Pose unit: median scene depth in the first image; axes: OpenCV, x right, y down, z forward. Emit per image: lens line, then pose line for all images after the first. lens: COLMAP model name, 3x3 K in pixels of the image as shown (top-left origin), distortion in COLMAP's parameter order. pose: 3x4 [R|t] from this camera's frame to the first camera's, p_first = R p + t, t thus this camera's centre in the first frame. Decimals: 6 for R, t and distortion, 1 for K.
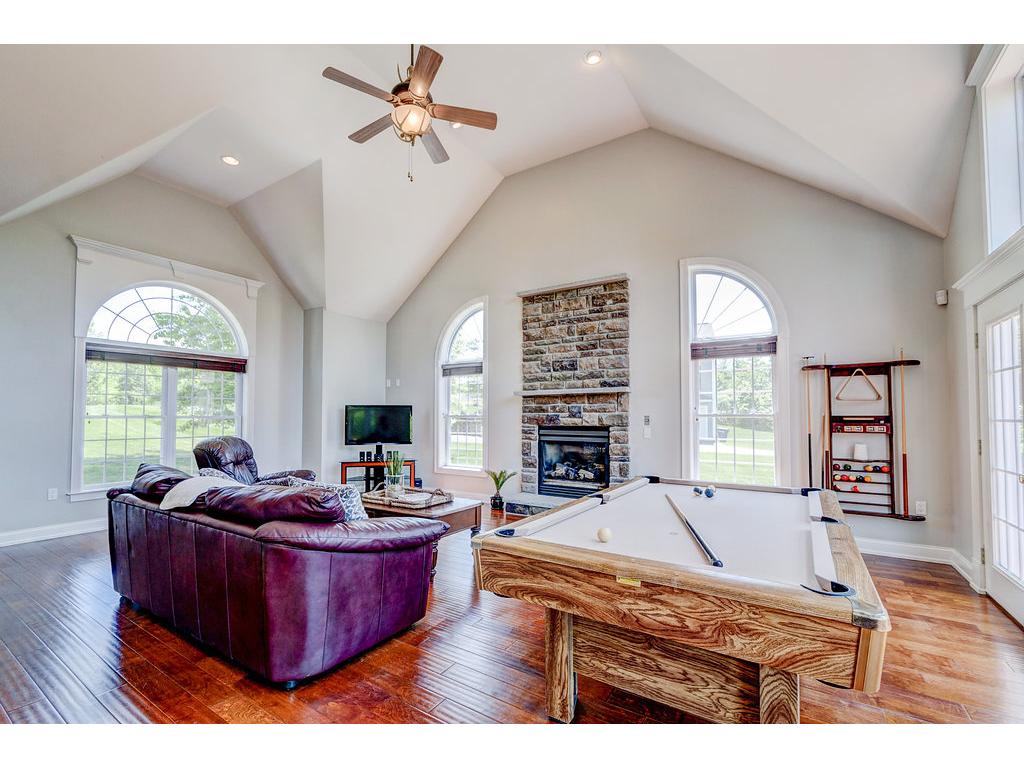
lens RADIAL K [[444.6, 0, 506.3], [0, 444.6, 387.2], [0, 0, 1]] dist [0.004875, -0.001295]
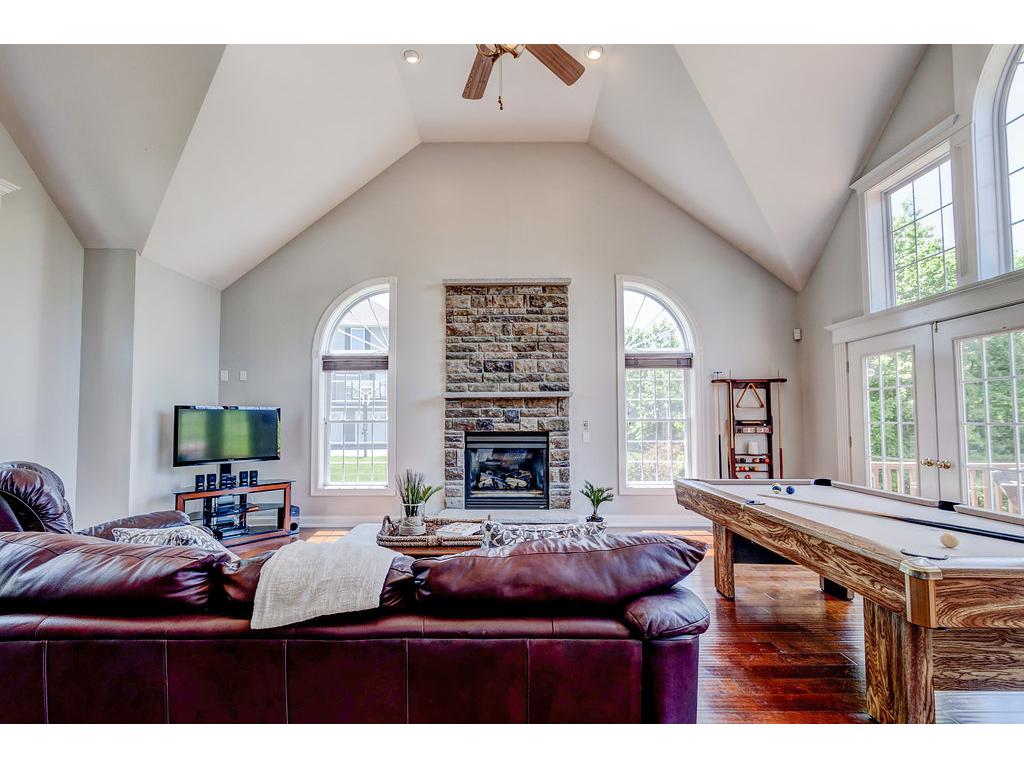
lens RADIAL K [[444.6, 0, 494.4], [0, 444.6, 390.7], [0, 0, 1]] dist [0.004875, -0.001295]
pose [[0.843960, 0.032772, 0.535404, -0.391661], [-0.030838, 0.999445, -0.012565, 0.014469], [-0.535519, -0.005906, 0.844503, 0.235952]]
